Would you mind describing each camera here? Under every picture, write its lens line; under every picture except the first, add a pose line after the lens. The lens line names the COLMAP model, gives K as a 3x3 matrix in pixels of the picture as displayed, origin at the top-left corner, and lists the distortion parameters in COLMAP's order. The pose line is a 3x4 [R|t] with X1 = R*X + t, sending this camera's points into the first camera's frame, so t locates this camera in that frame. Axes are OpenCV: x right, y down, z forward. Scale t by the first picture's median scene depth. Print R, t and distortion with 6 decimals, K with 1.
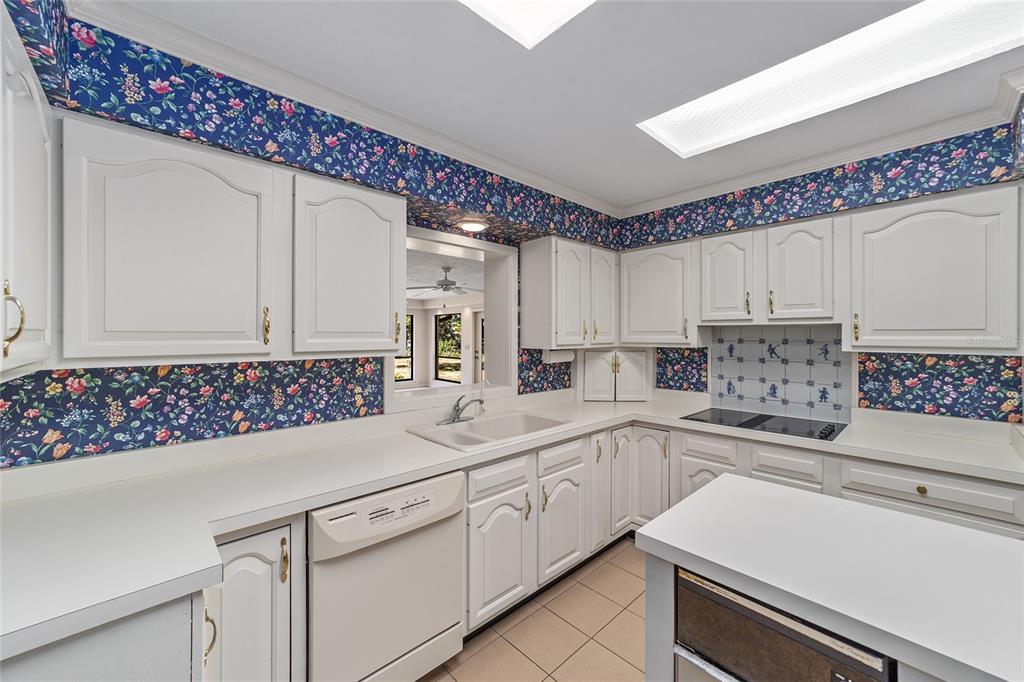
lens RADIAL K [[393.3, 0, 510.1], [0, 393.3, 337.8], [0, 0, 1]] dist [-0.004323, 0.001885]
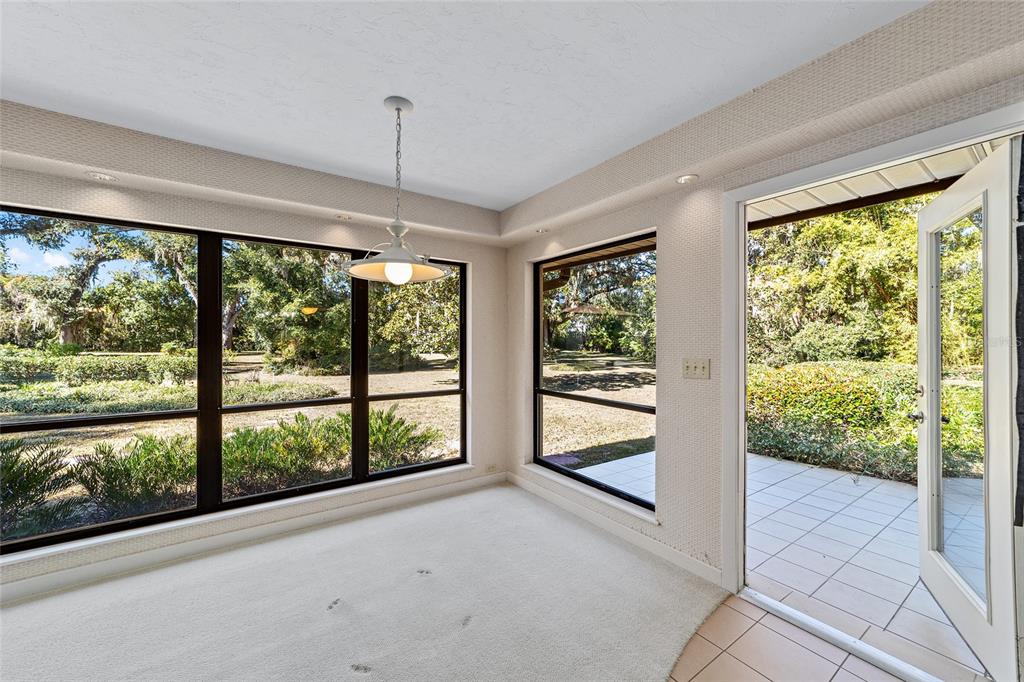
lens RADIAL K [[393.3, 0, 509.8], [0, 393.3, 340.9], [0, 0, 1]] dist [-0.004323, 0.001885]
pose [[0.992173, -0.002763, -0.124843, -0.170576], [0.002461, 0.999994, -0.002571, 0.006913], [0.124849, 0.002244, 0.992173, 0.681807]]
